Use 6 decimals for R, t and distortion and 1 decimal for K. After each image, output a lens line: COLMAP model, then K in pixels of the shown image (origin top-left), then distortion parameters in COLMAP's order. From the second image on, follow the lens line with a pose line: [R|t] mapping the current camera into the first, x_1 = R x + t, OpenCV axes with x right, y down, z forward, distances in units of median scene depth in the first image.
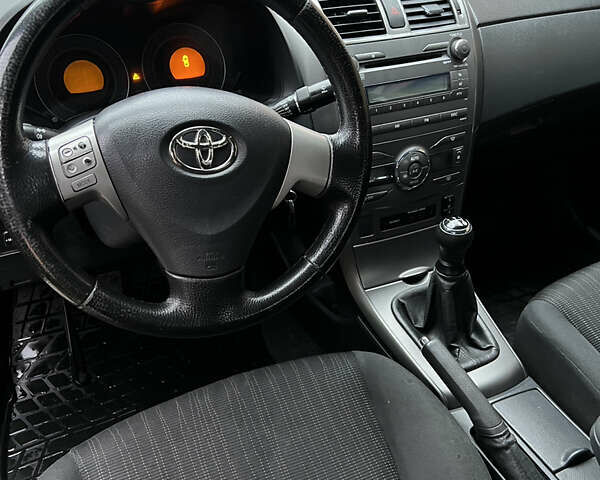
lens RADIAL K [[594.3, 0, 300.0], [0, 594.3, 240.0], [0, 0, 1]] dist [0.087835, -0.083758]
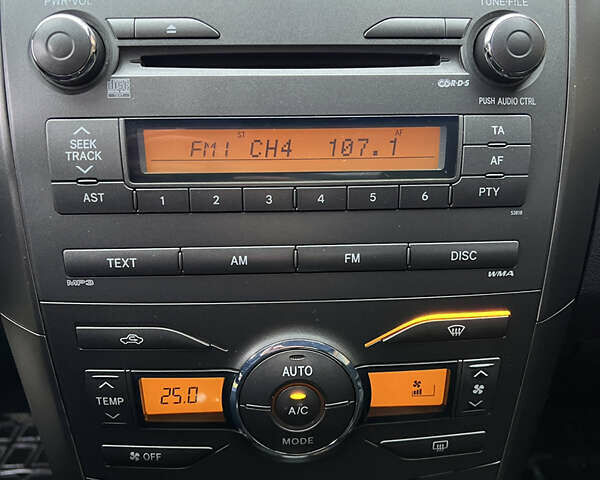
lens RADIAL K [[666.2, 0, 300.0], [0, 666.2, 240.0], [0, 0, 1]] dist [-0.004340, -0.014629]
pose [[0.920052, 0.177246, -0.349412, 0.303101], [-0.213094, 0.974756, -0.066643, -0.180795], [0.328779, 0.135772, 0.934596, 0.672764]]
